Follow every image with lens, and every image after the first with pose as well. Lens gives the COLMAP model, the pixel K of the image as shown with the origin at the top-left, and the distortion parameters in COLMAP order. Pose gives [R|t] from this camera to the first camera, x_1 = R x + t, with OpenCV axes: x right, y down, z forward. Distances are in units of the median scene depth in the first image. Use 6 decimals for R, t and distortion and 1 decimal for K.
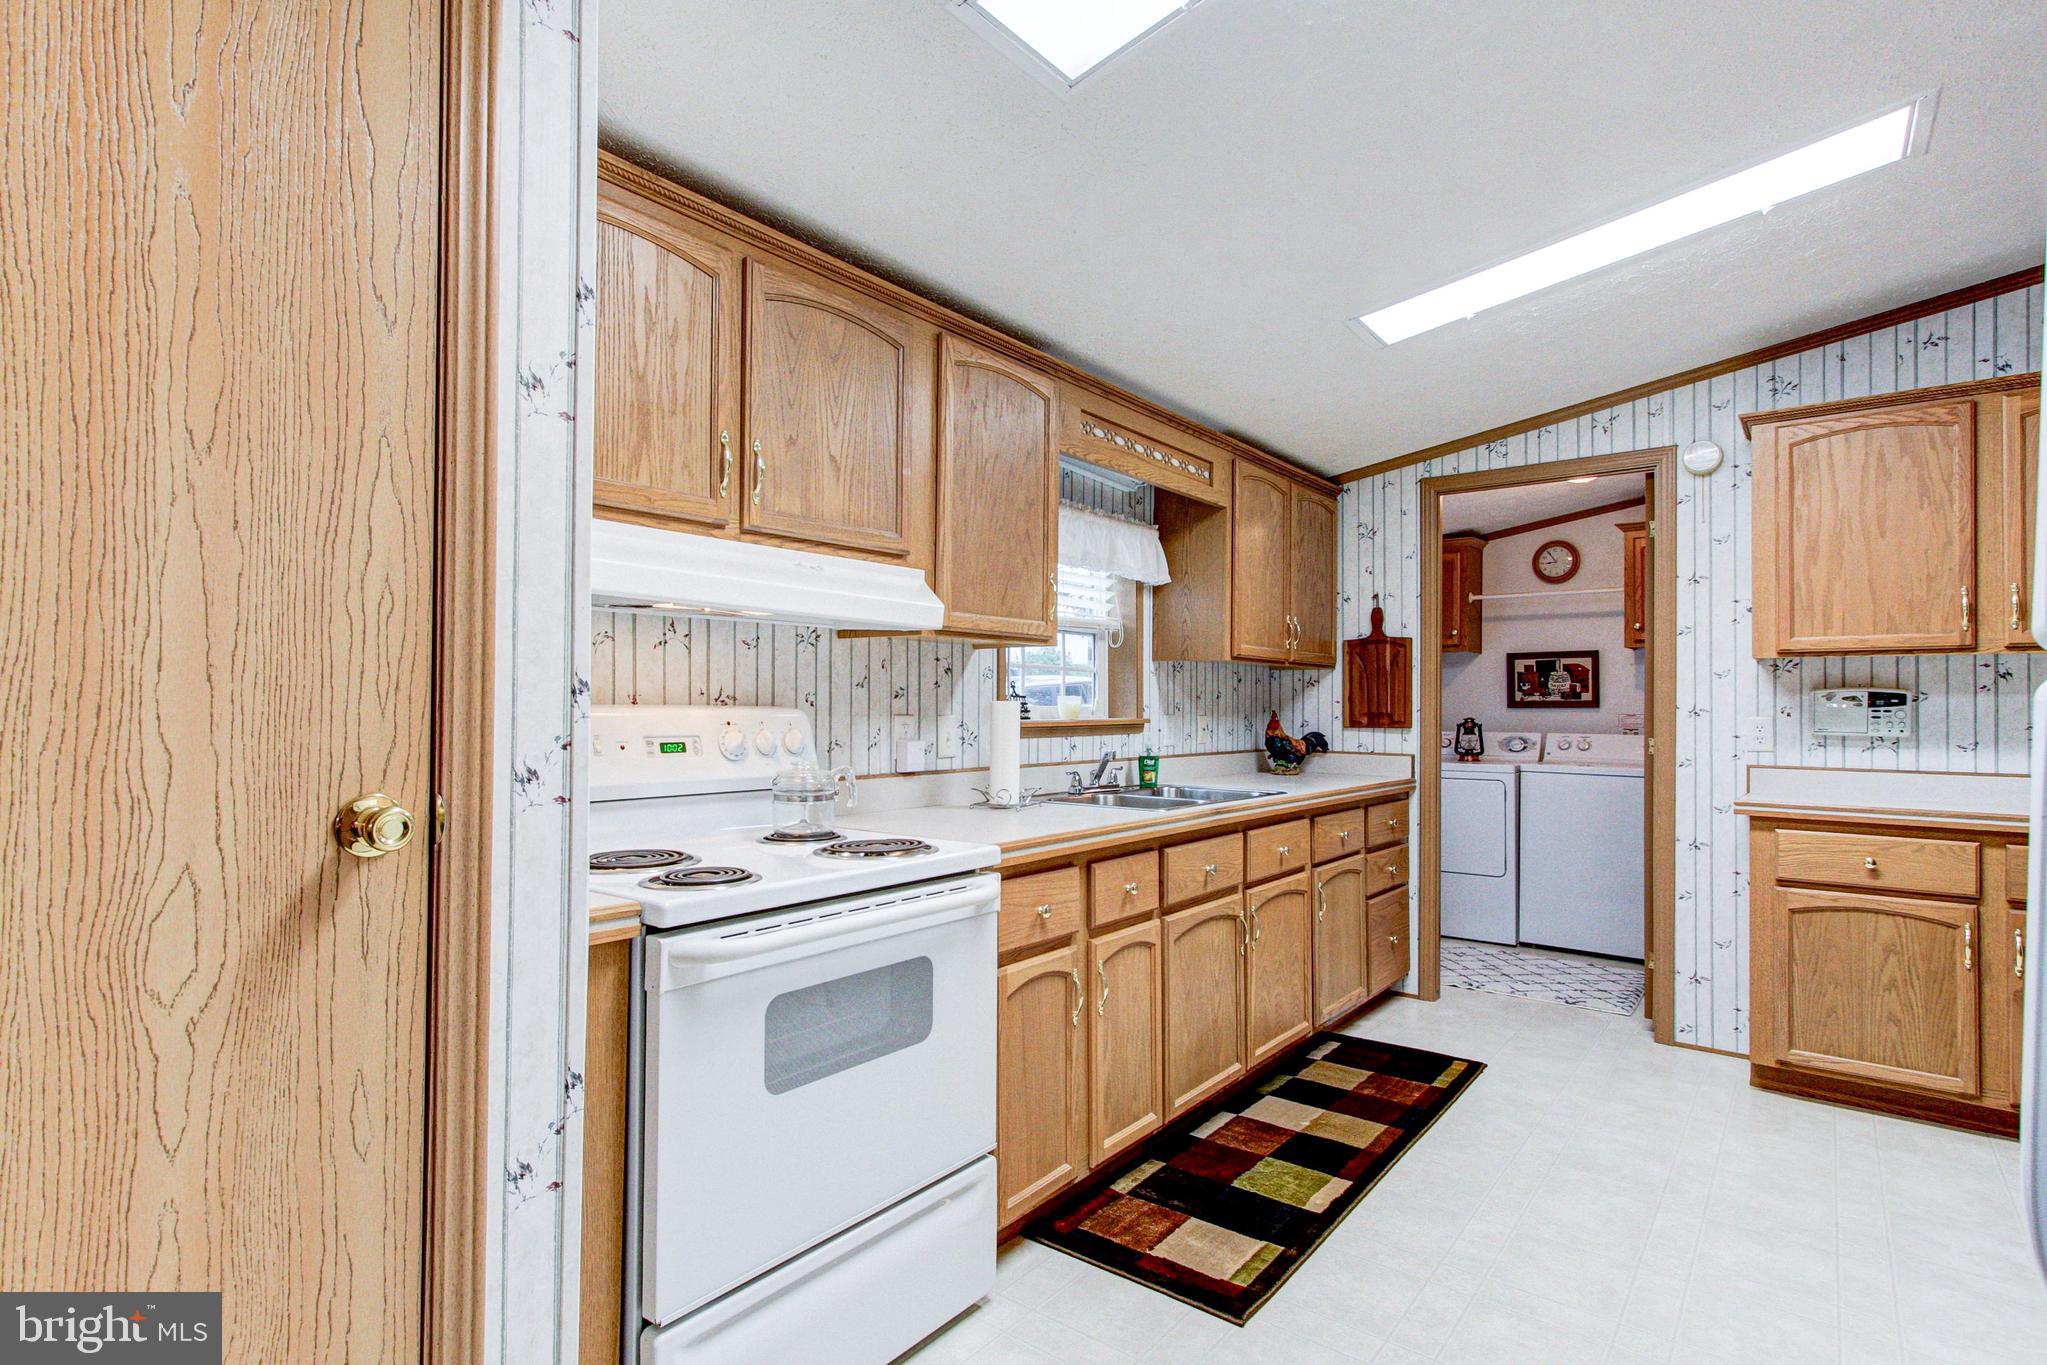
lens RADIAL K [[1016.2, 0, 1017.6], [0, 1016.2, 697.3], [0, 0, 1]] dist [0.000215, 0.001058]
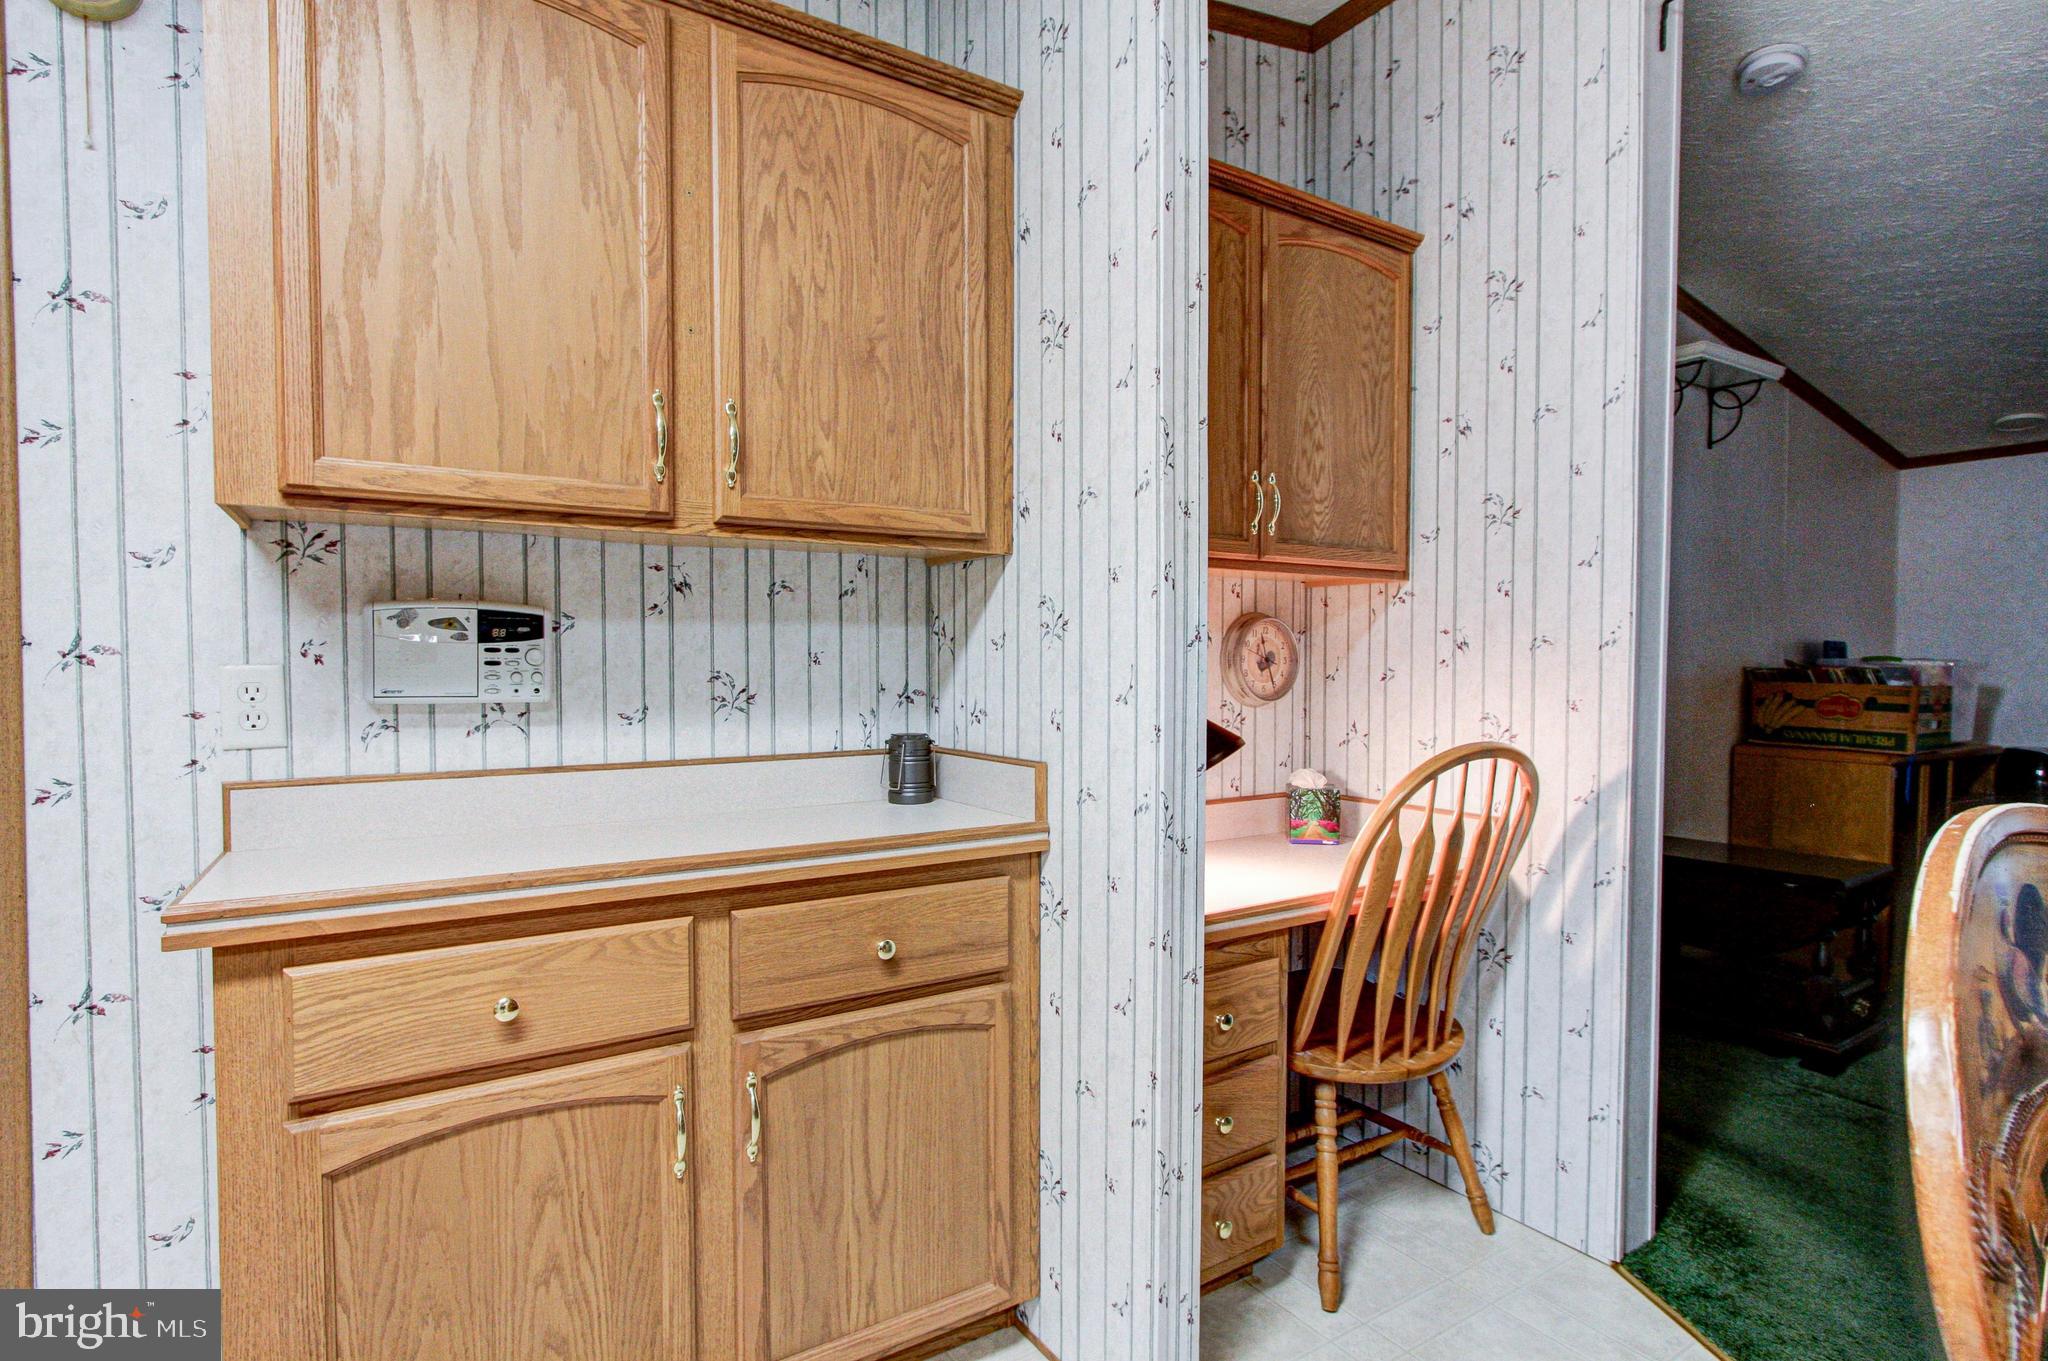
lens RADIAL K [[1031.7, 0, 1026.7], [0, 1031.7, 689.0], [0, 0, 1]] dist [-0.006910, 0.001167]
pose [[0.325468, -0.029995, 0.945077, 0.487524], [-0.003918, 0.999445, 0.033070, 0.015448], [-0.945545, -0.014466, 0.325170, 0.630401]]
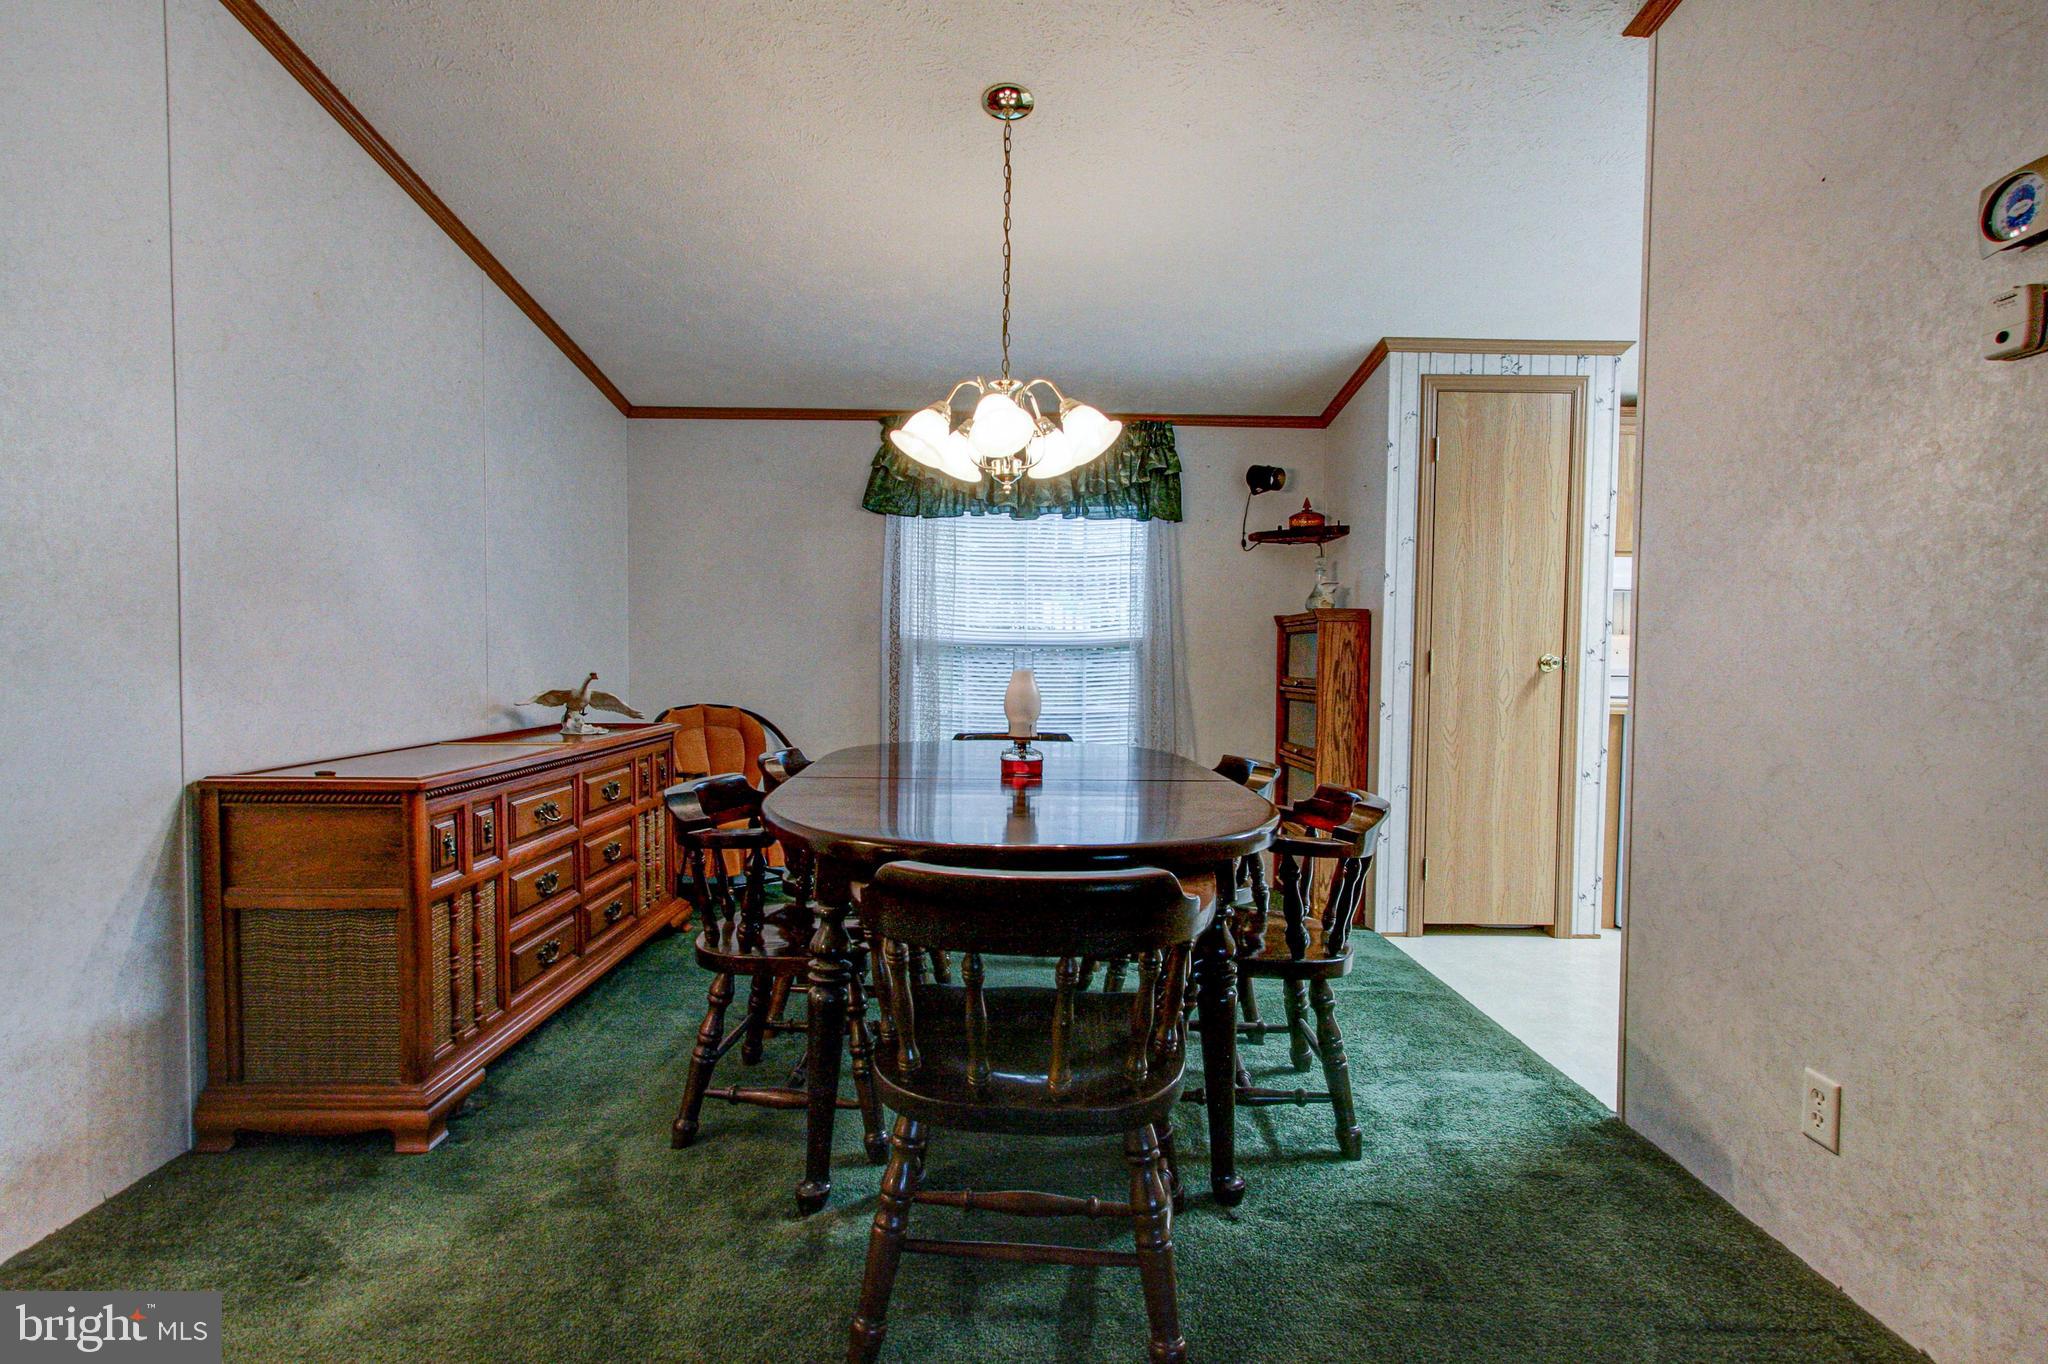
lens RADIAL K [[1081.1, 0, 1054.1], [0, 1081.1, 691.9], [0, 0, 1]] dist [0.019431, 0.000352]
pose [[0.646291, 0.031316, -0.762448, 0.405212], [0.001861, 0.999090, 0.042612, 0.021515], [0.763089, -0.028959, 0.645644, -0.977838]]
